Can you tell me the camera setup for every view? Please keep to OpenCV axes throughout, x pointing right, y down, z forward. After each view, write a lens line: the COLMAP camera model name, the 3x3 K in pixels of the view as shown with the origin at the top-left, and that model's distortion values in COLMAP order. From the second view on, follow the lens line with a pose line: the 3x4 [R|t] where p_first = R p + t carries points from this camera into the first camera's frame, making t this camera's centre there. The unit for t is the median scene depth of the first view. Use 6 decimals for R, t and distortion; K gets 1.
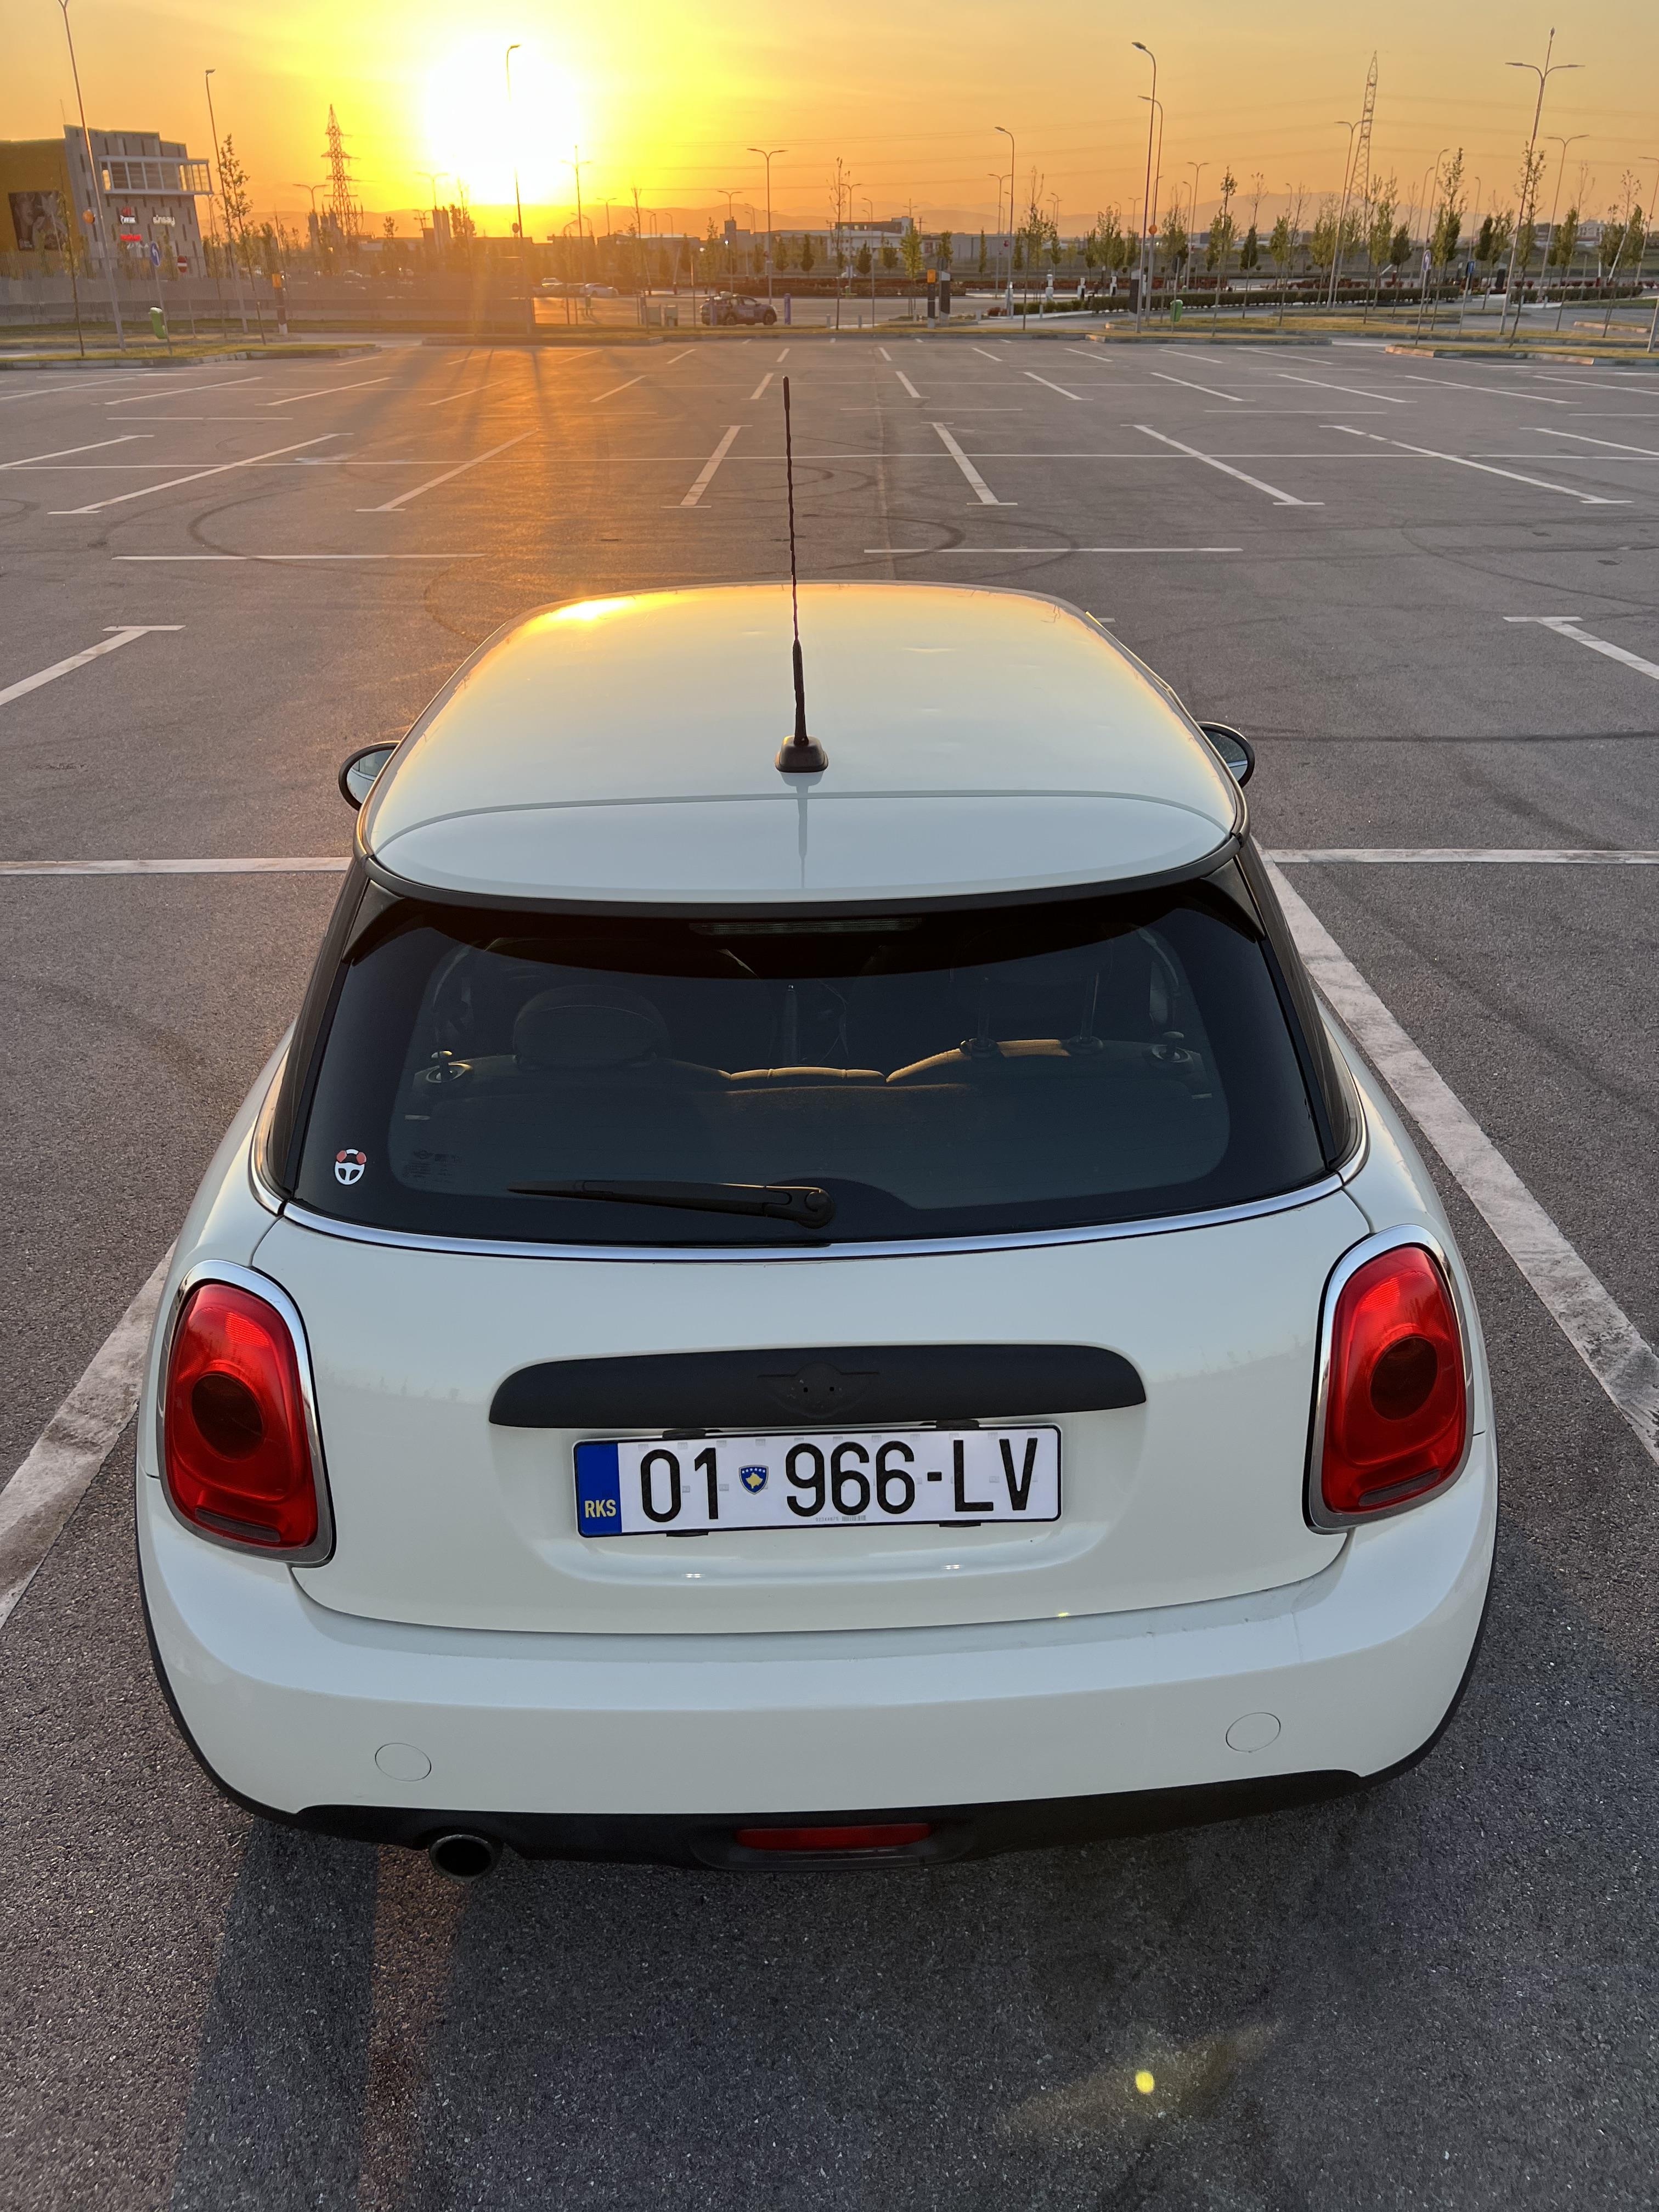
lens RADIAL K [[1672.1, 0, 832.6], [0, 1672.1, 1119.3], [0, 0, 1]] dist [0.082994, -0.092516]
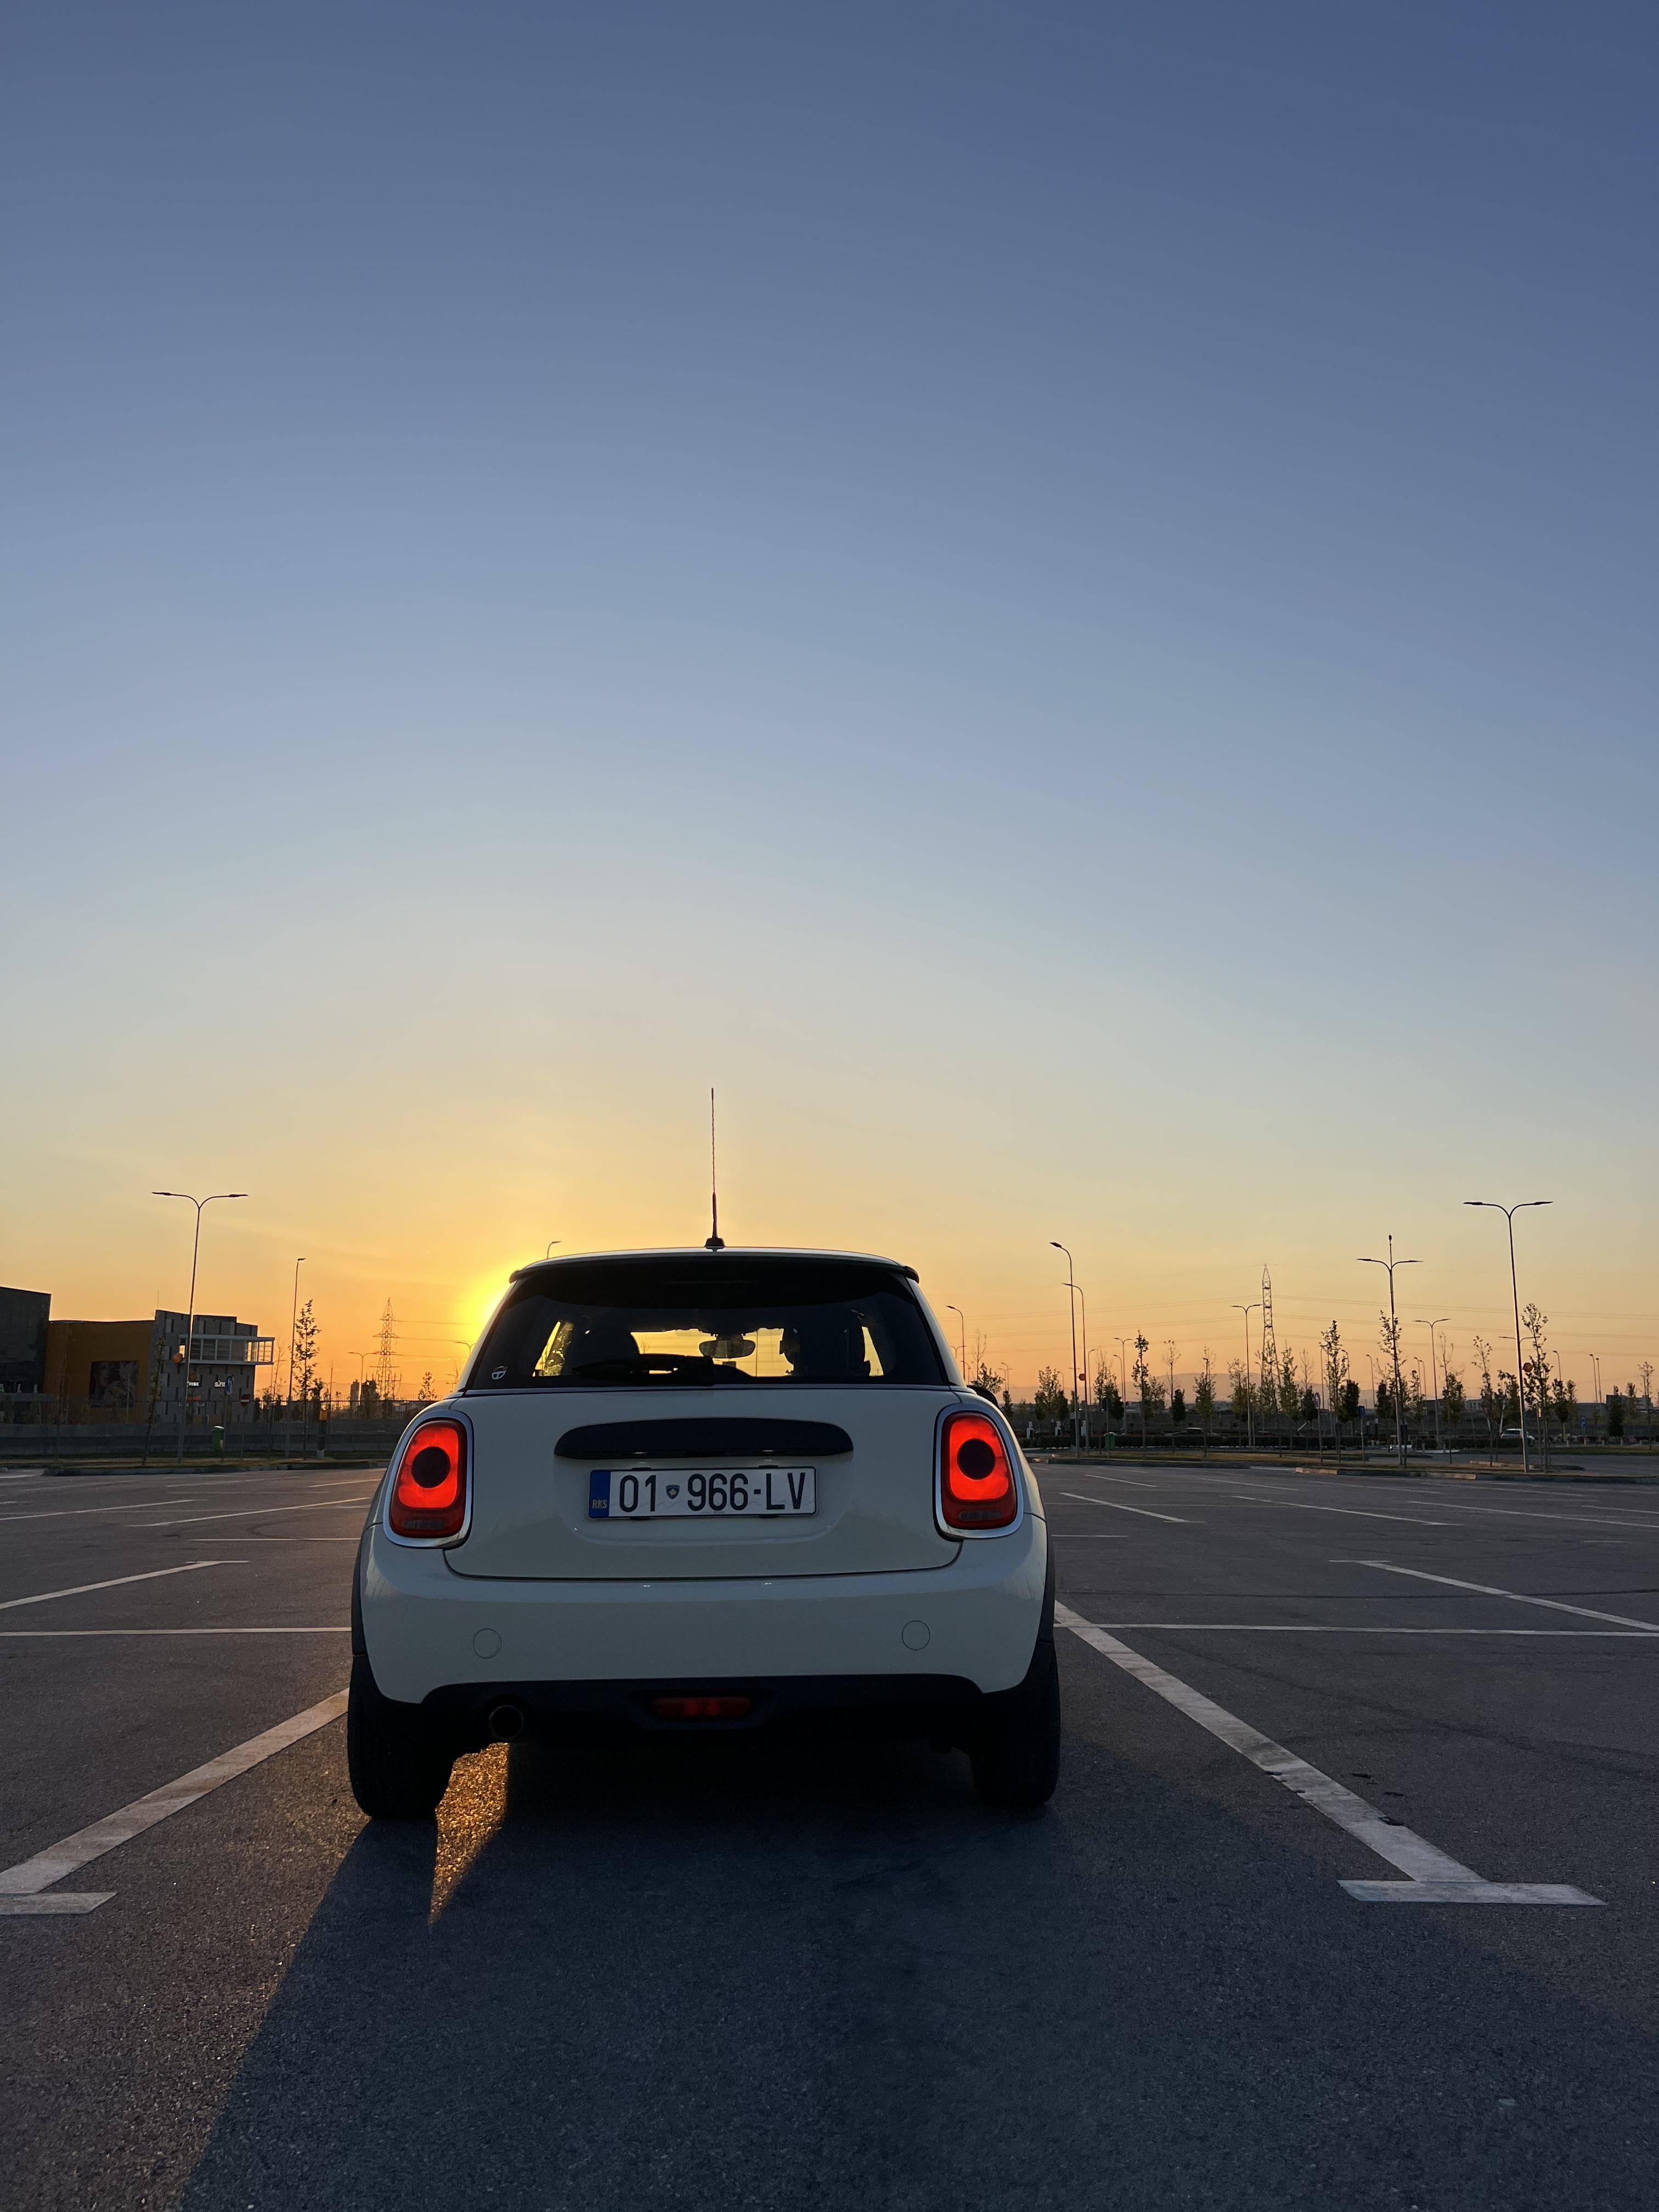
lens RADIAL K [[1672.1, 0, 832.6], [0, 1672.1, 1119.3], [0, 0, 1]] dist [0.082994, -0.092516]
pose [[0.999938, 0.005873, 0.009455, 0.133188], [0.001017, 0.797733, -0.603010, 1.121002], [-0.011084, 0.602982, 0.797678, -0.990935]]
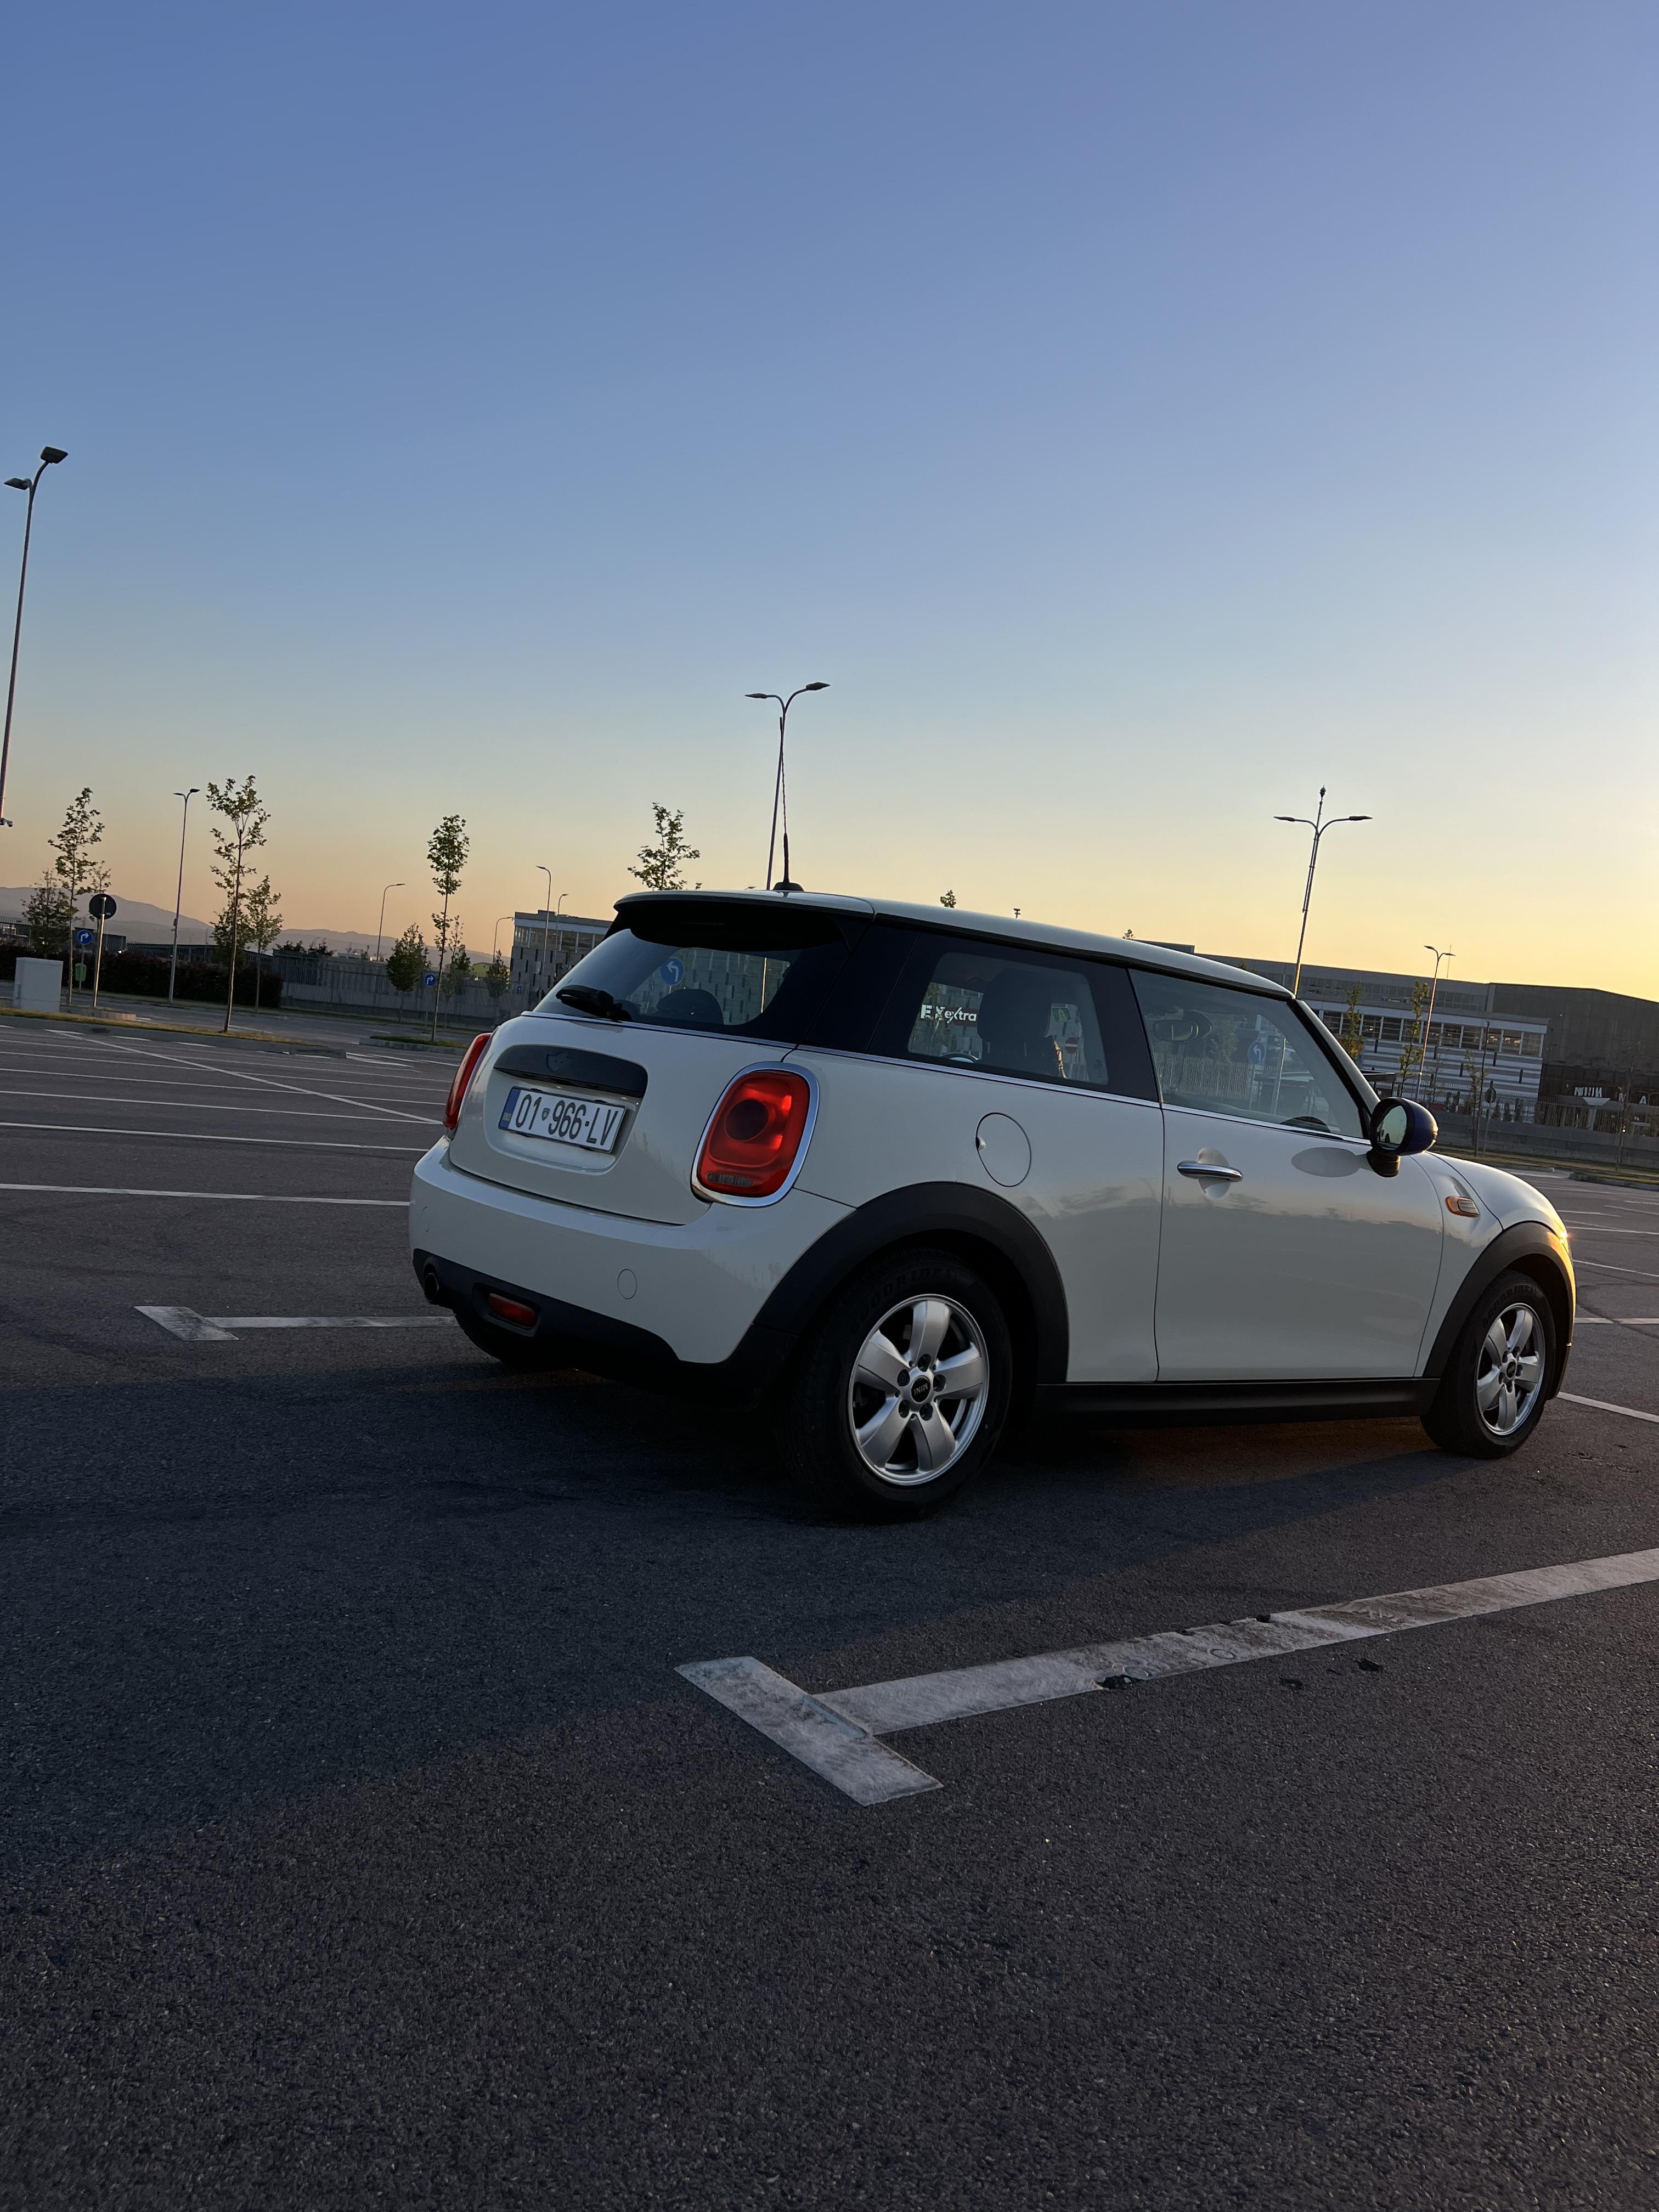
lens RADIAL K [[1672.1, 0, 832.6], [0, 1672.1, 1119.3], [0, 0, 1]] dist [0.082994, -0.092516]
pose [[0.610900, 0.115004, -0.783311, 1.929346], [-0.461833, 0.855380, -0.234596, 0.564851], [0.643049, 0.505073, 0.575664, -0.037319]]
